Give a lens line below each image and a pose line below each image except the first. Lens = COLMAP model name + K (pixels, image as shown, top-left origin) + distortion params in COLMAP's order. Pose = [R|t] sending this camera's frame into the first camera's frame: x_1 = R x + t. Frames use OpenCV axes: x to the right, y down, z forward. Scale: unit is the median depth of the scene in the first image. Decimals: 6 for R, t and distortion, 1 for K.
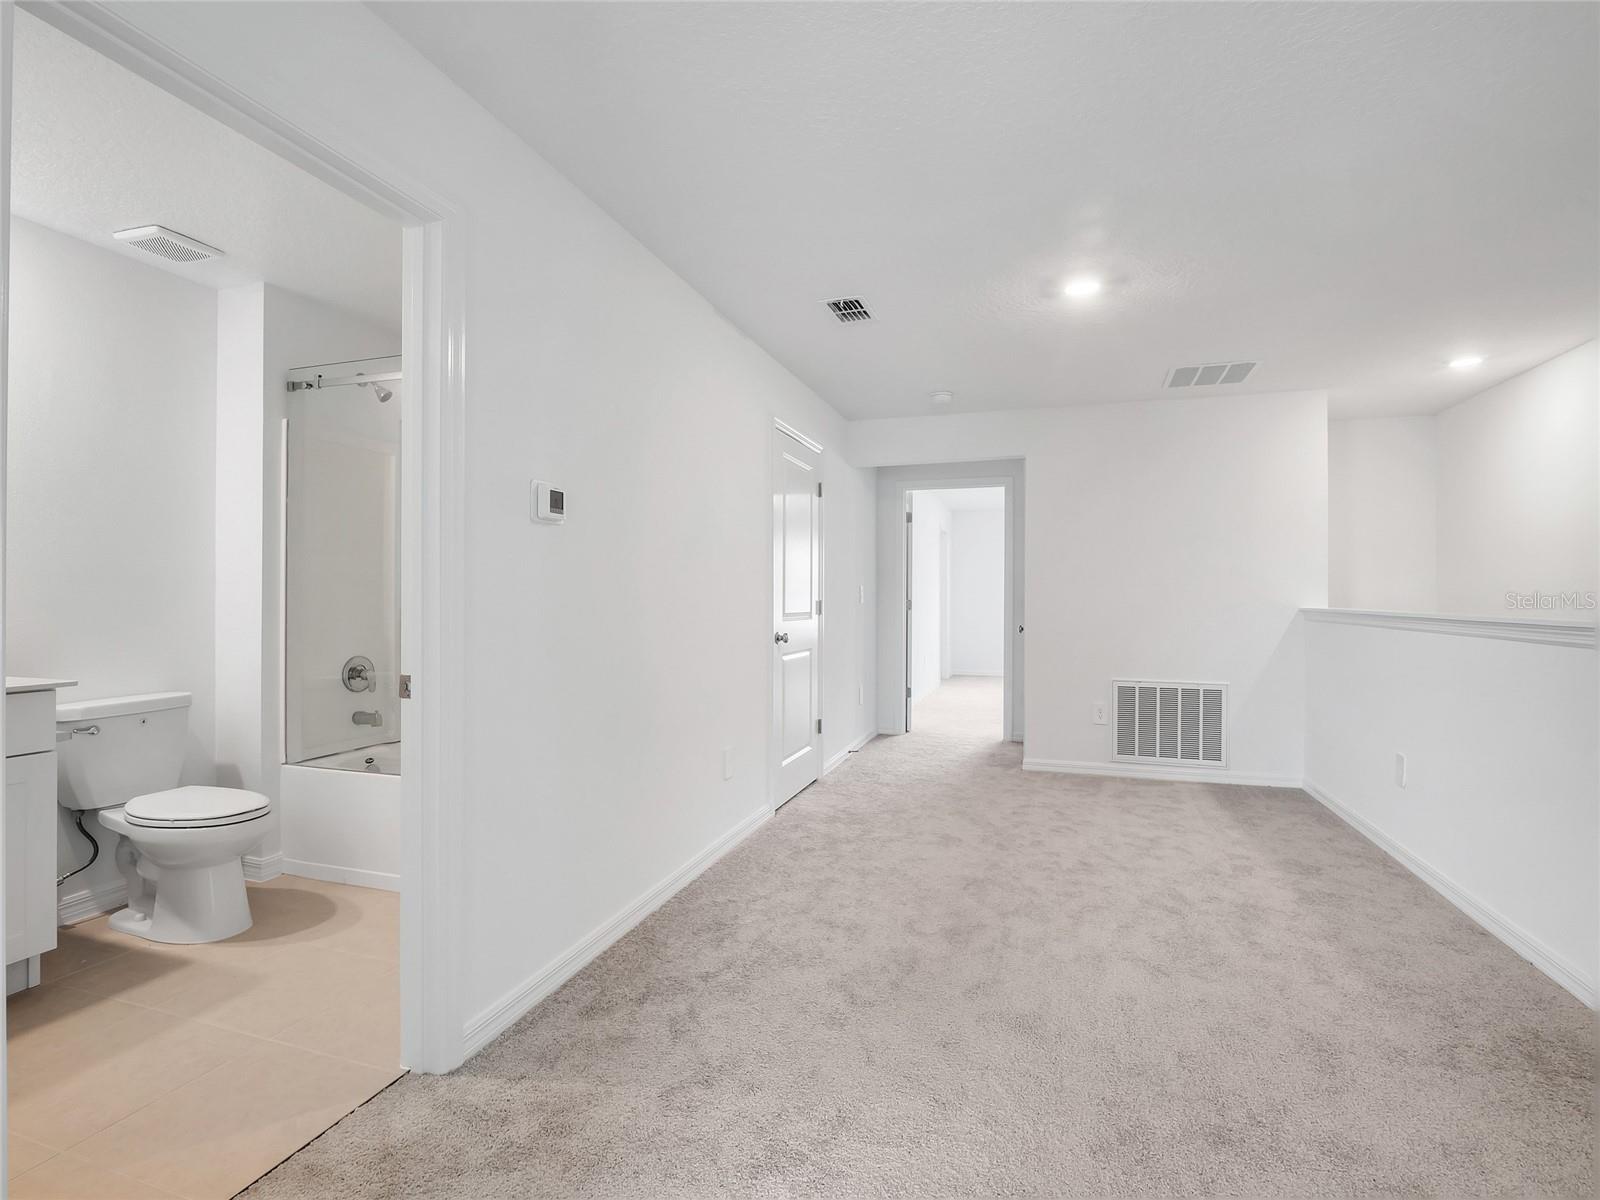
lens RADIAL K [[789.0, 0, 796.5], [0, 789.0, 599.2], [0, 0, 1]] dist [-0.017419, 0.000369]
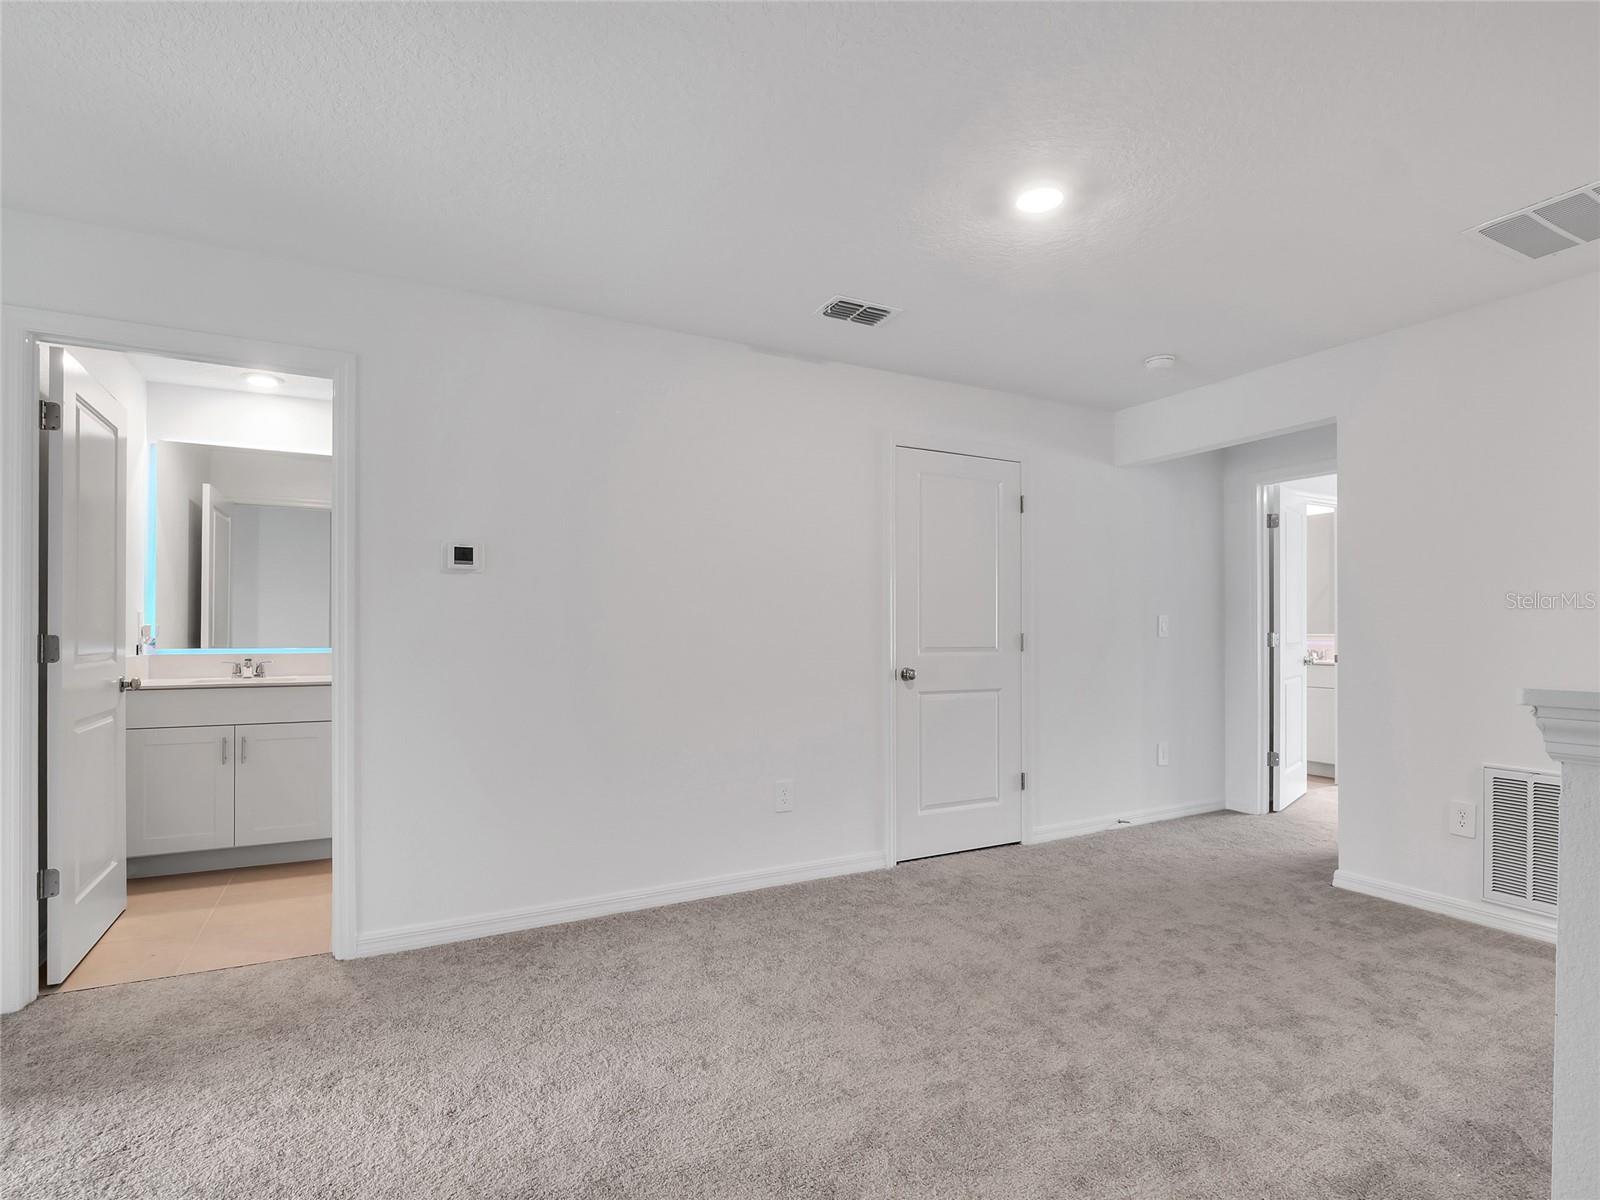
lens RADIAL K [[809.4, 0, 803.4], [0, 809.4, 639.4], [0, 0, 1]] dist [-0.017155, 0.001308]
pose [[0.720204, 0.004984, -0.693745, 0.692693], [0.000793, 0.999968, 0.008007, 0.001382], [0.693762, -0.006317, 0.720177, 0.308894]]
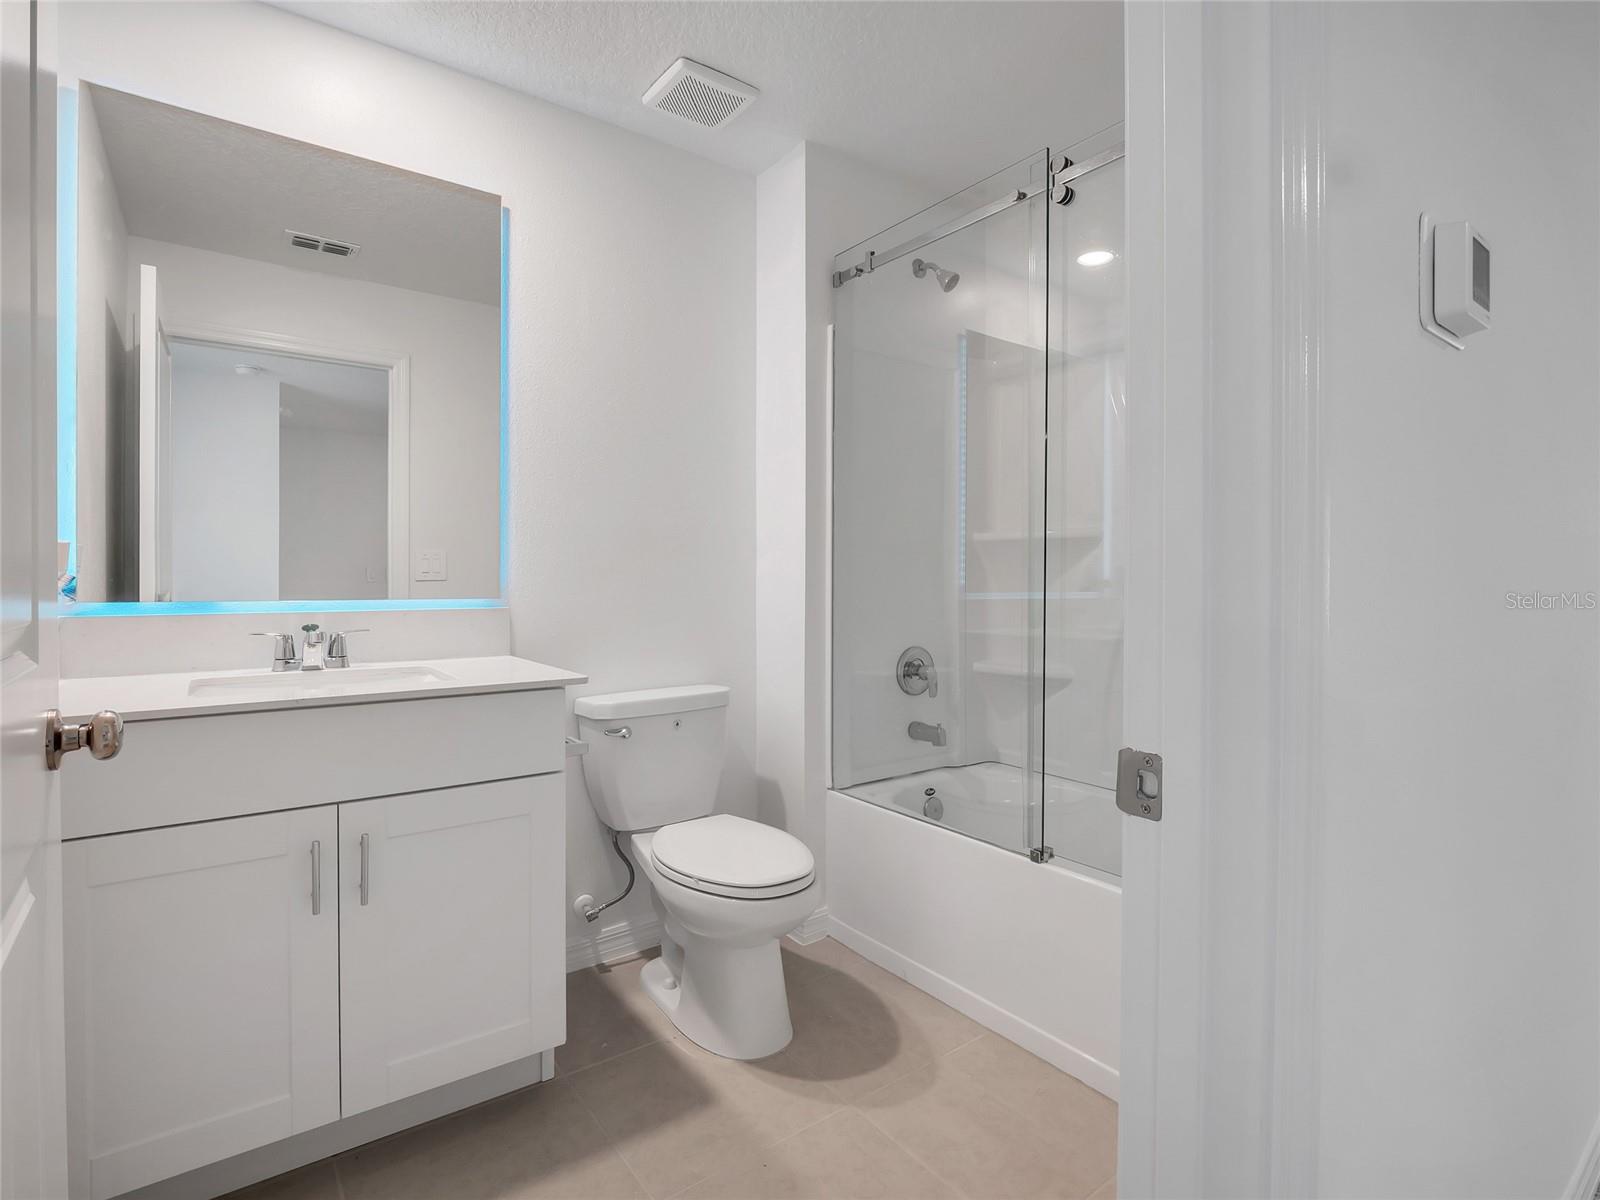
lens RADIAL K [[789.0, 0, 796.5], [0, 789.0, 599.2], [0, 0, 1]] dist [-0.017419, 0.000369]
pose [[0.817870, 0.012594, -0.575266, -0.249198], [0.001627, 0.999706, 0.024200, 0.011570], [0.575401, -0.020729, 0.817609, 0.368352]]
